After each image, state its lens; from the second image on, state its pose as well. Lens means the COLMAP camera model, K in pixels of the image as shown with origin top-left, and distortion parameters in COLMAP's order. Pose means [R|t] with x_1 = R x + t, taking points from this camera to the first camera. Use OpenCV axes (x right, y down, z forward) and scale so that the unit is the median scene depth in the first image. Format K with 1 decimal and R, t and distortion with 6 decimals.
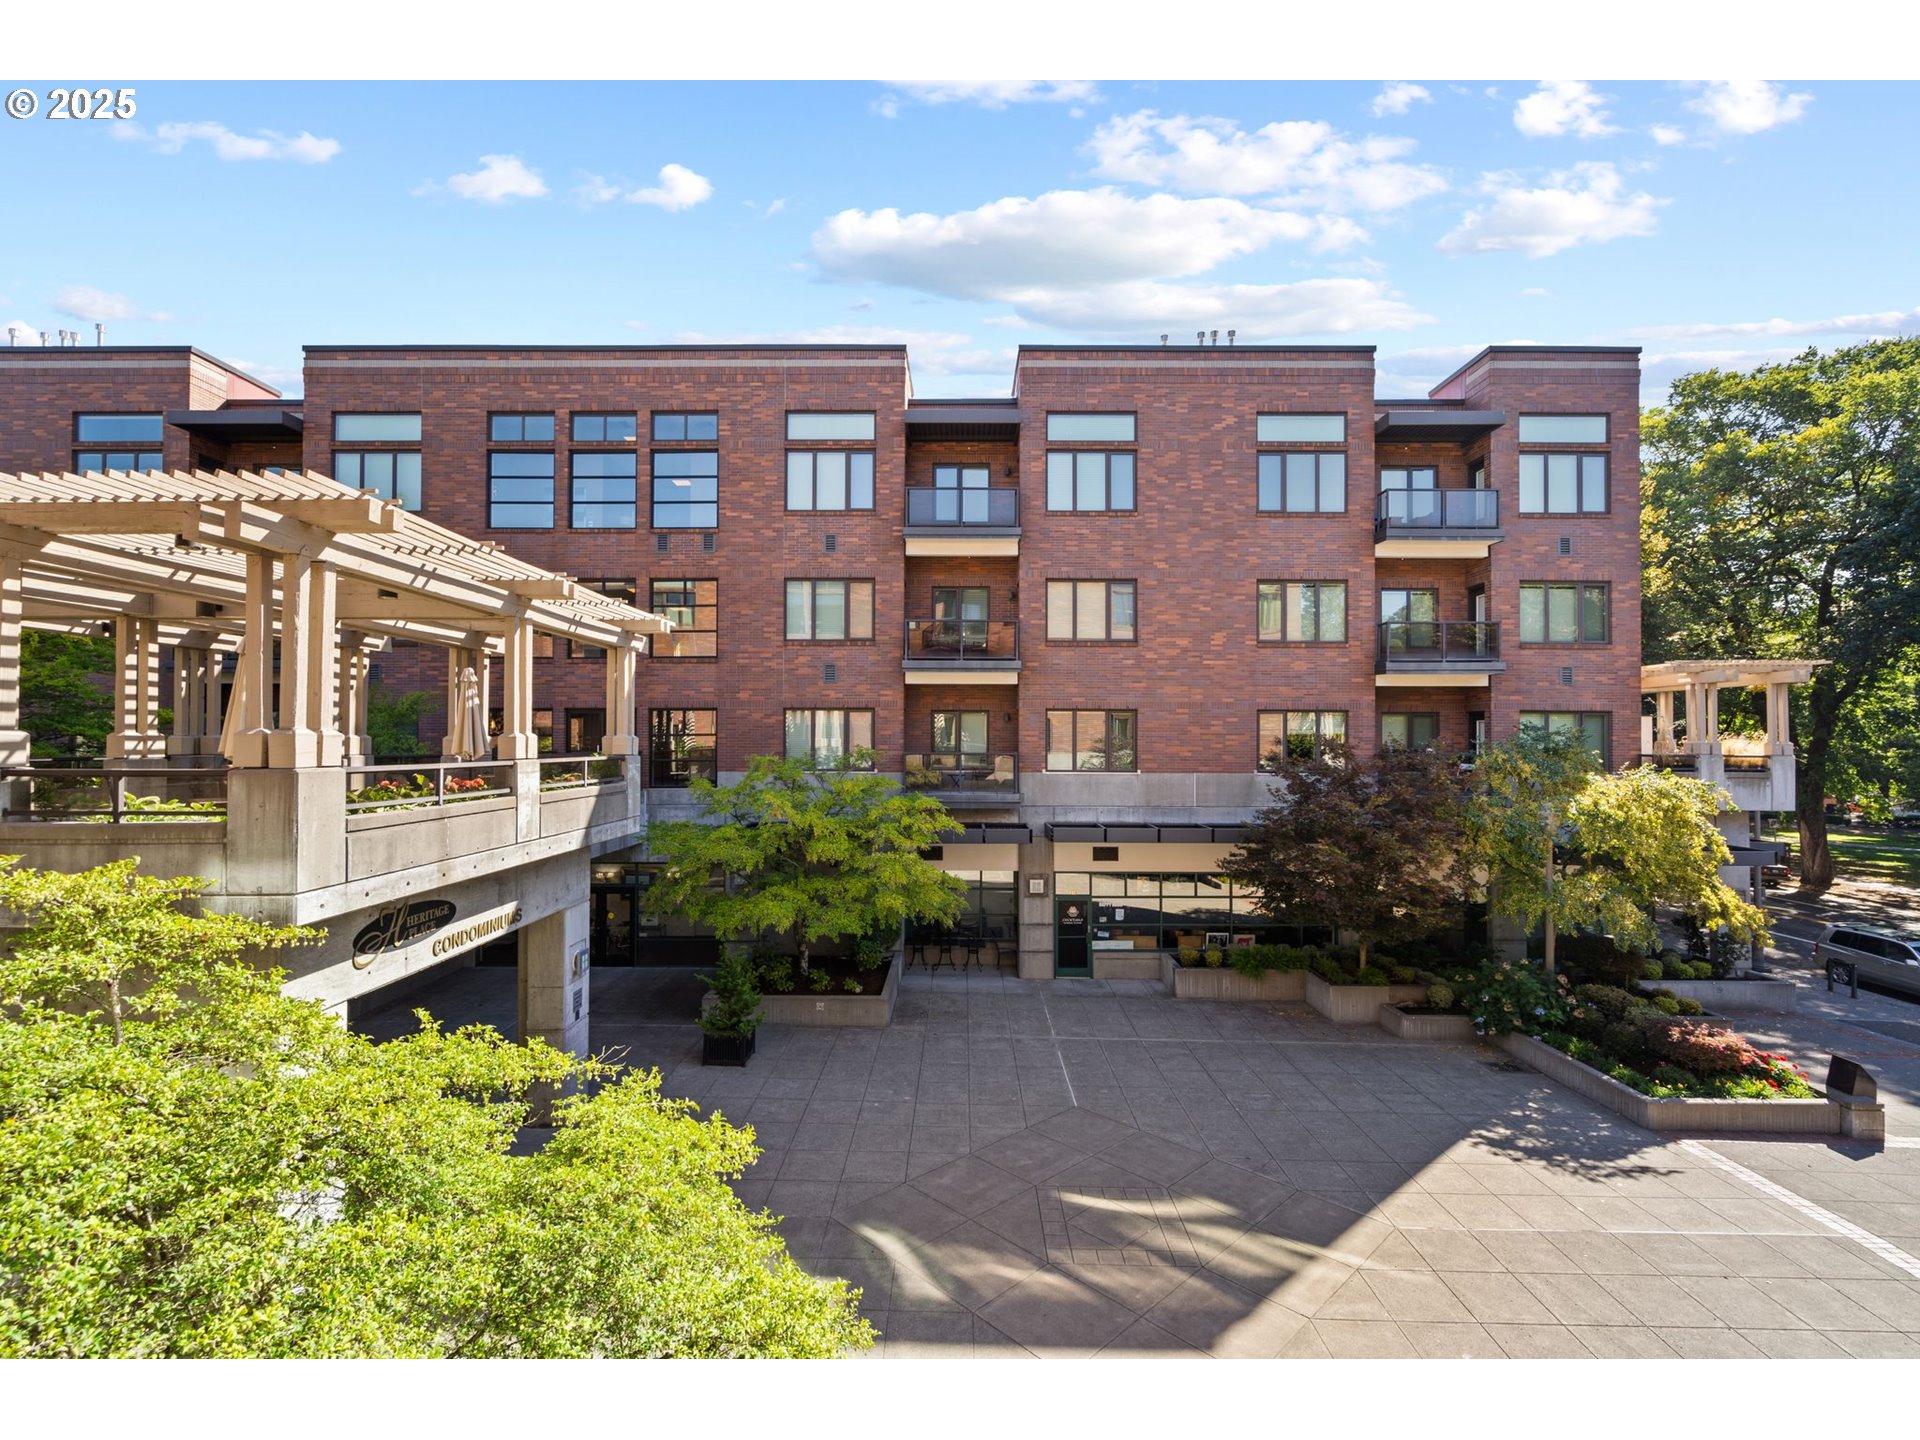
lens RADIAL K [[871.7, 0, 962.4], [0, 871.7, 723.3], [0, 0, 1]] dist [-0.002687, 0.001076]
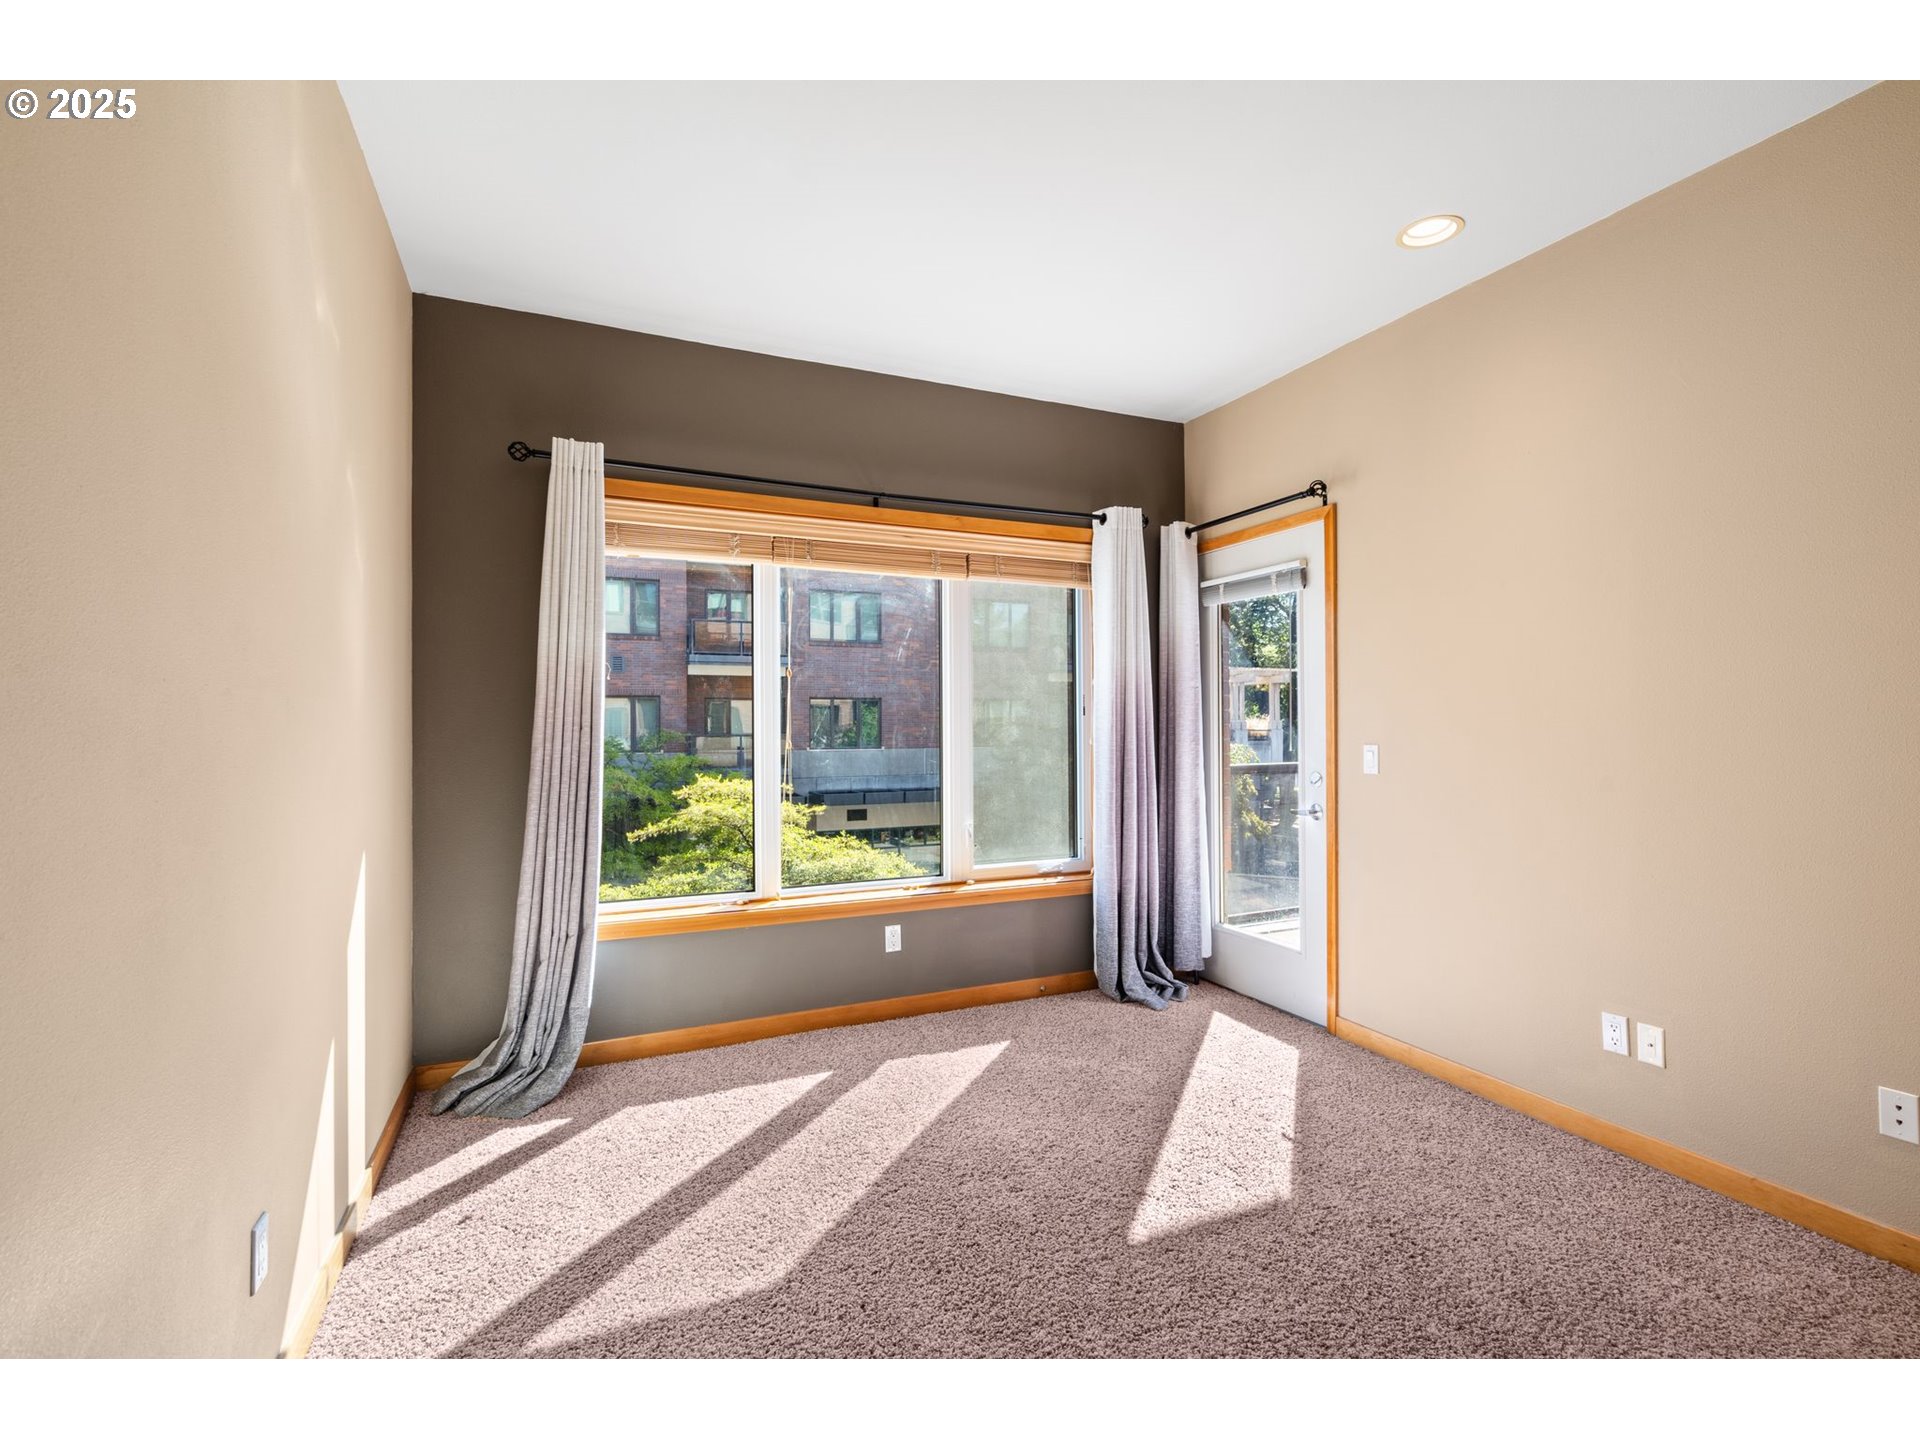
lens RADIAL K [[871.7, 0, 962.4], [0, 871.7, 723.3], [0, 0, 1]] dist [-0.002687, 0.001076]
pose [[0.910346, -0.007555, 0.413779, -0.211692], [-0.002671, 0.999705, 0.024128, -0.010377], [-0.413839, -0.023070, 0.910058, -0.182881]]
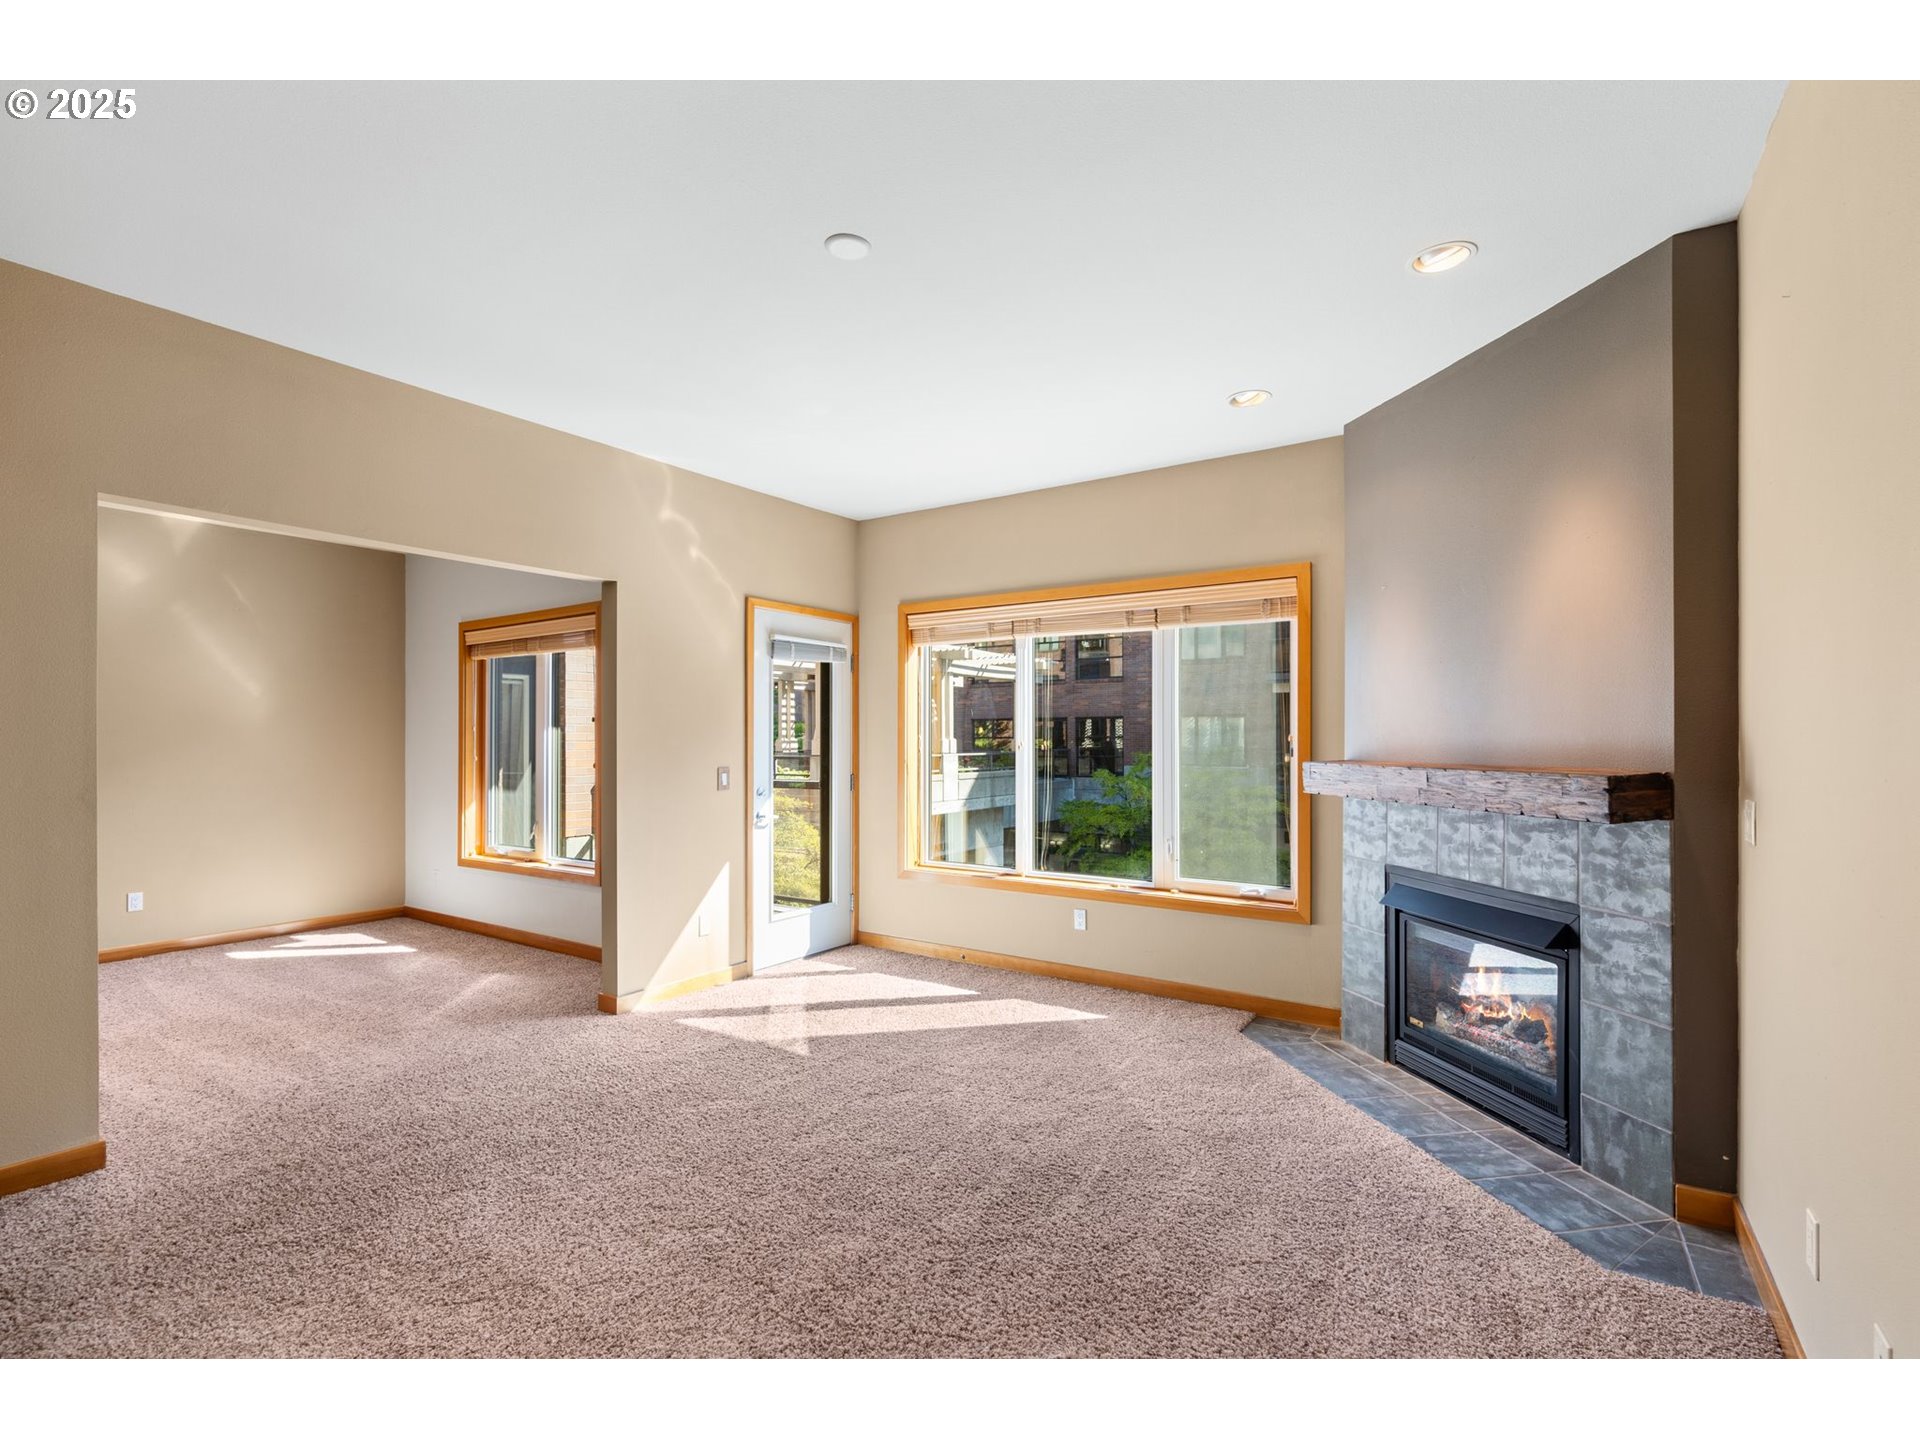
lens RADIAL K [[880.7, 0, 953.7], [0, 880.7, 736.9], [0, 0, 1]] dist [-0.002616, 0.000960]
pose [[0.826039, -0.007272, -0.563566, 0.249660], [0.016530, 0.999799, 0.011326, -0.005444], [0.563370, -0.018672, 0.825994, -0.222640]]
